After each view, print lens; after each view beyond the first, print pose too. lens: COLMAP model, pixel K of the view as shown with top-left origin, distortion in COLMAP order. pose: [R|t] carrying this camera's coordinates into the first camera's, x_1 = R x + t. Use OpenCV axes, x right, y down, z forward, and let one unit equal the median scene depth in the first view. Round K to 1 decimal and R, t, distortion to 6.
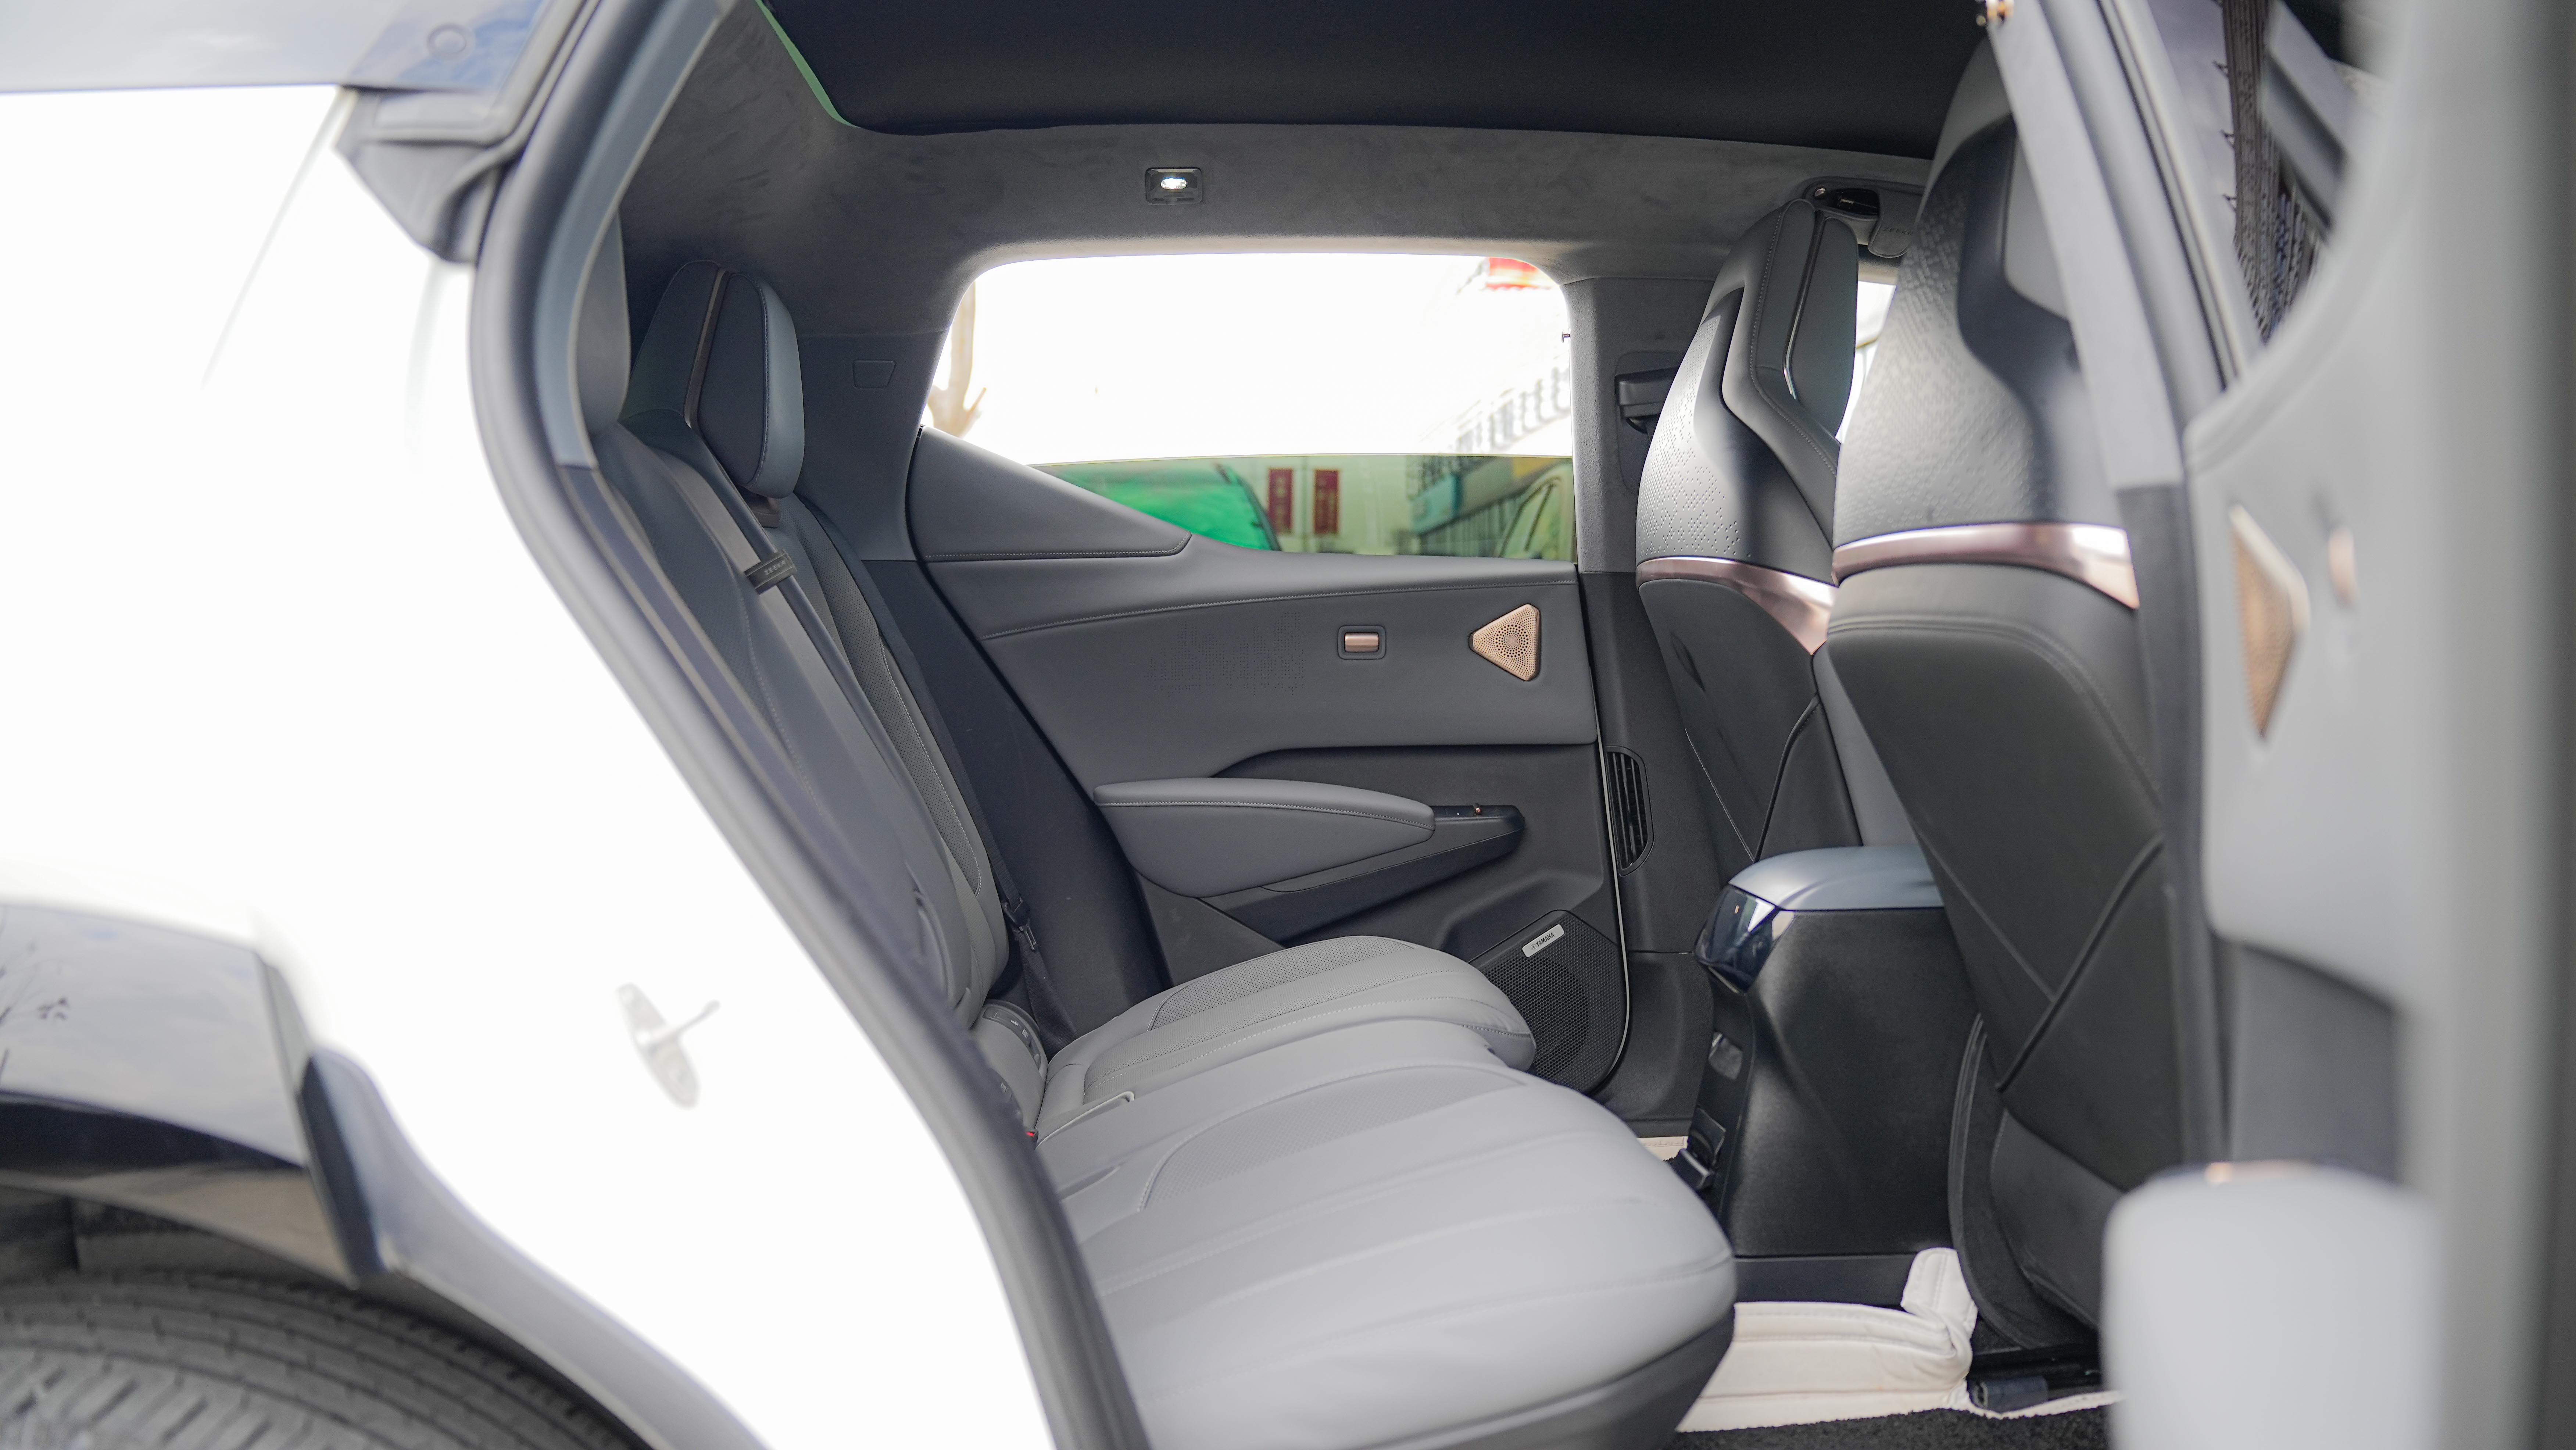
lens RADIAL K [[2070.5, 0, 1288.0], [0, 2070.5, 725.0], [0, 0, 1]] dist [-0.112381, 0.085425]
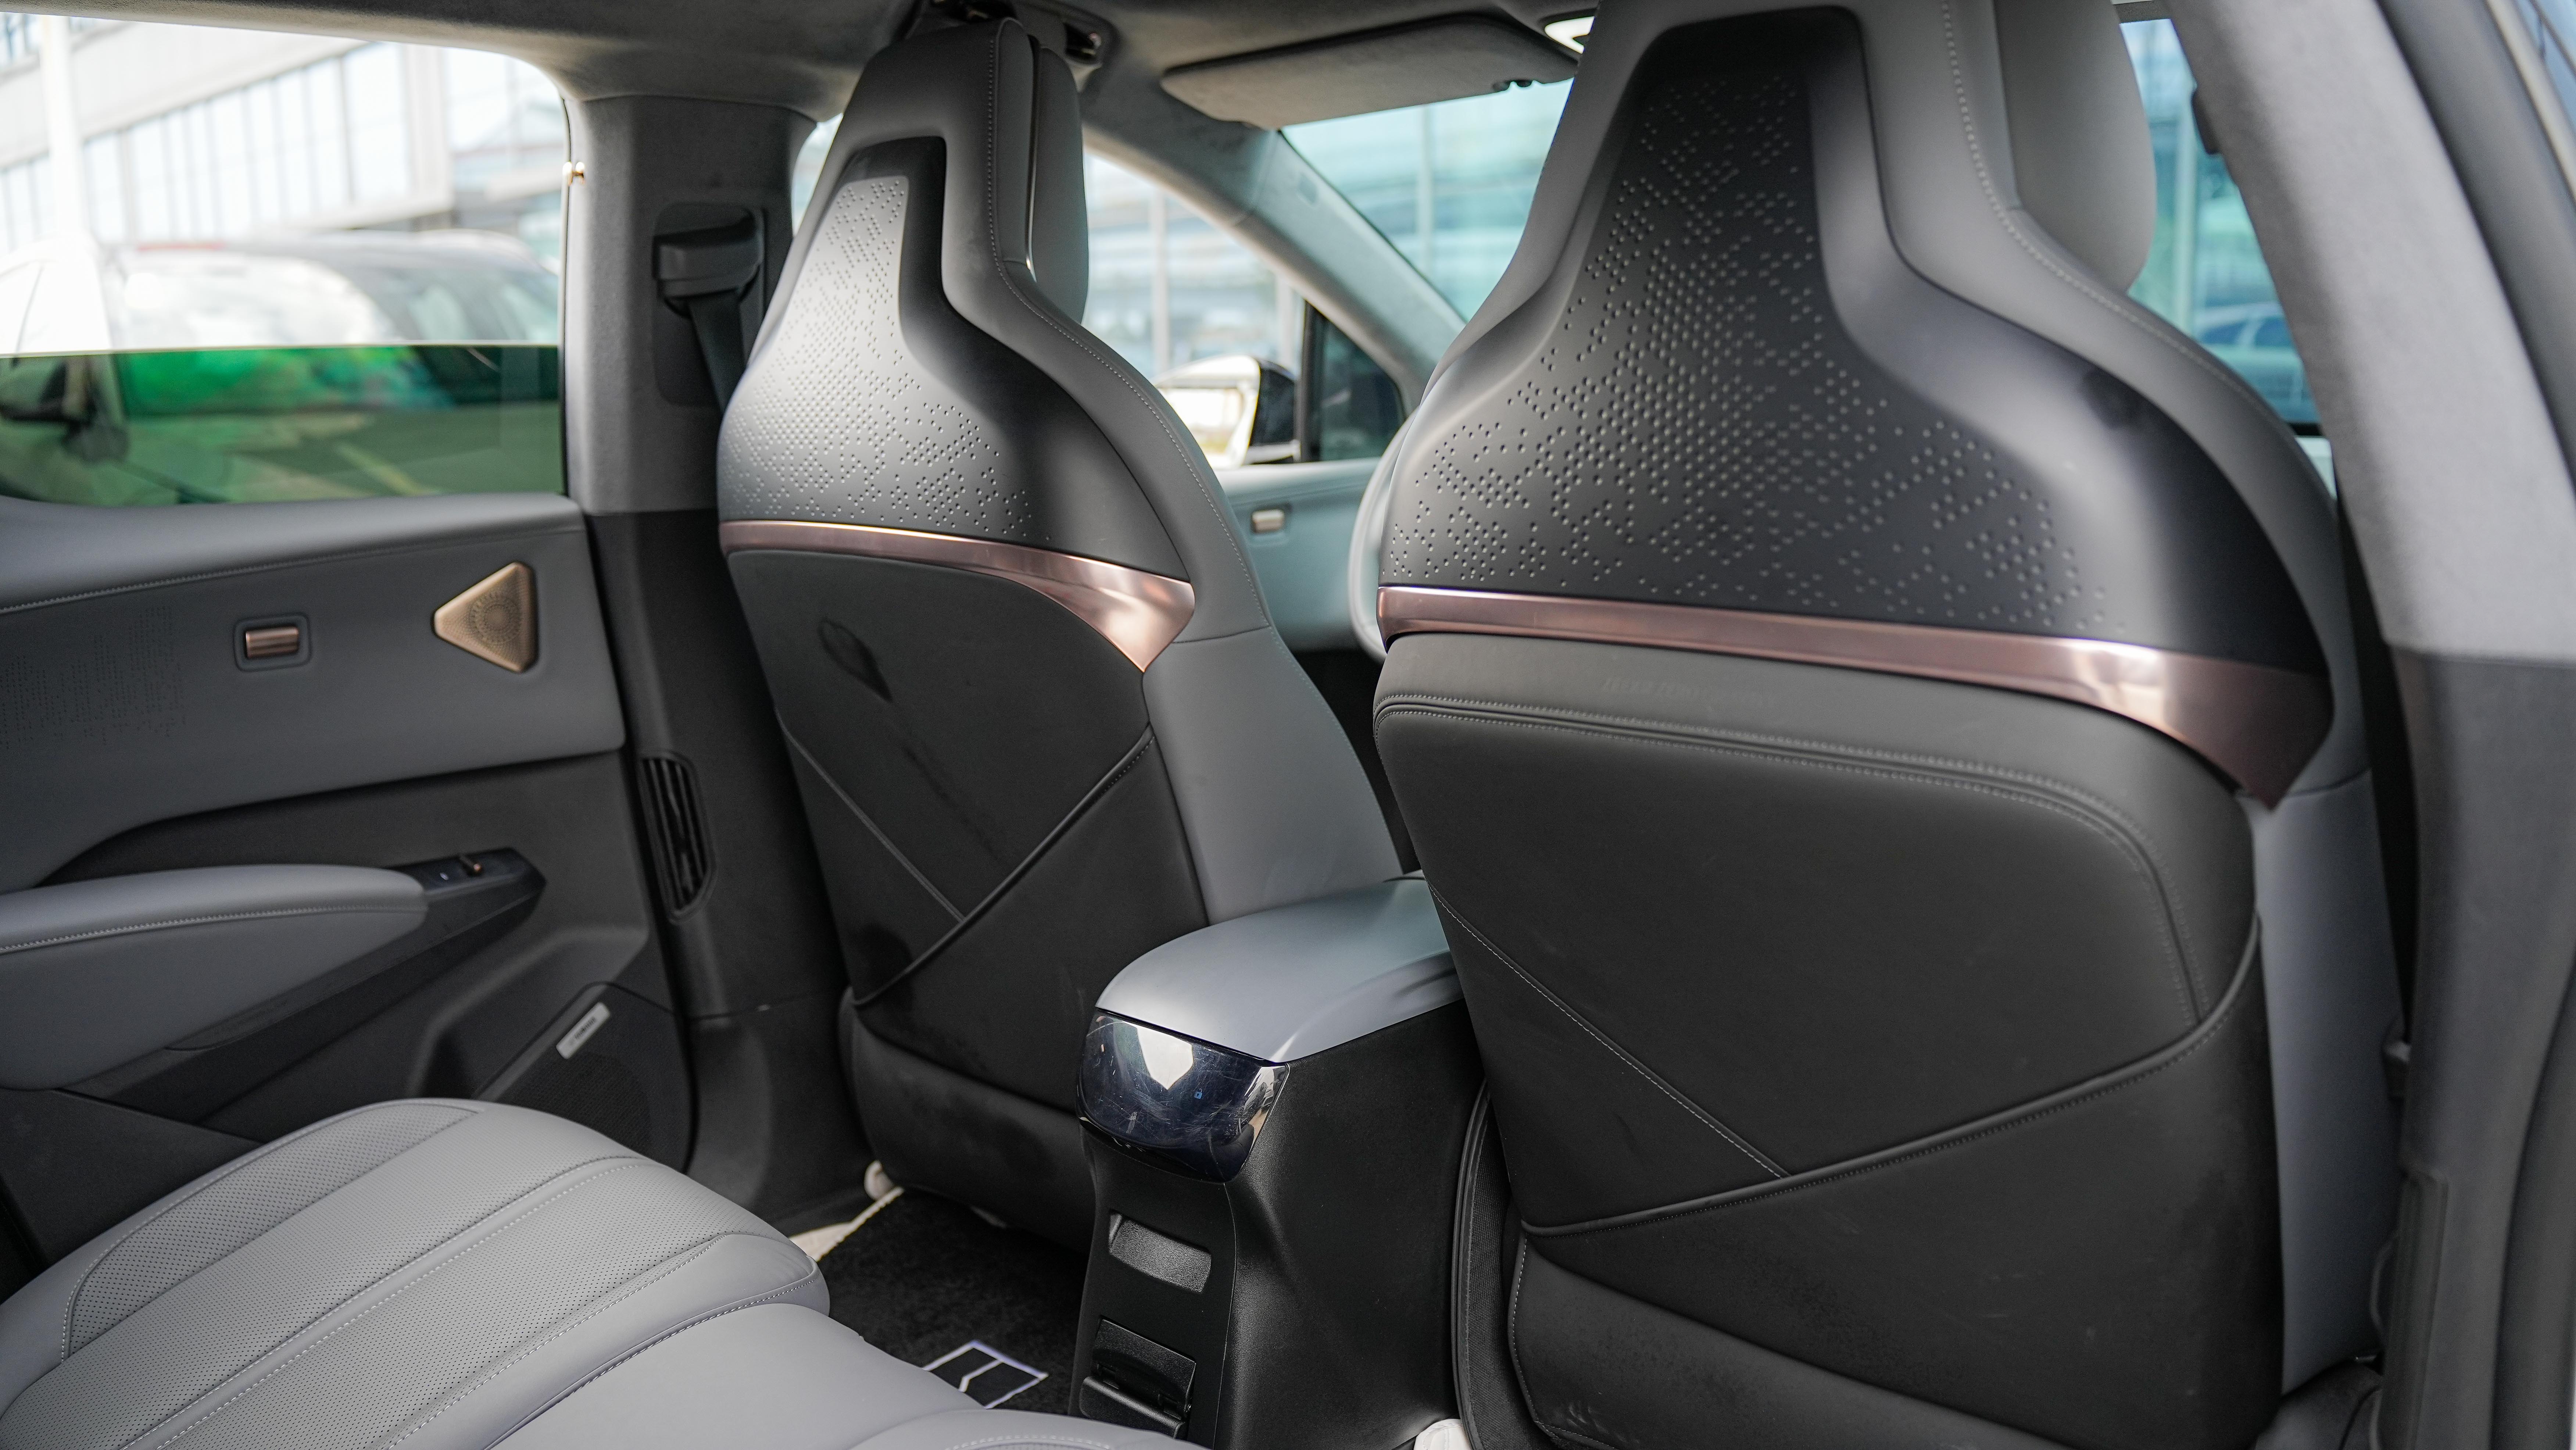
lens RADIAL K [[2070.5, 0, 1288.0], [0, 2070.5, 725.0], [0, 0, 1]] dist [-0.112381, 0.085425]
pose [[0.736850, -0.125182, 0.664365, -0.159172], [0.043234, 0.989421, 0.138479, -0.091255], [-0.674672, -0.073315, 0.734467, 0.330919]]
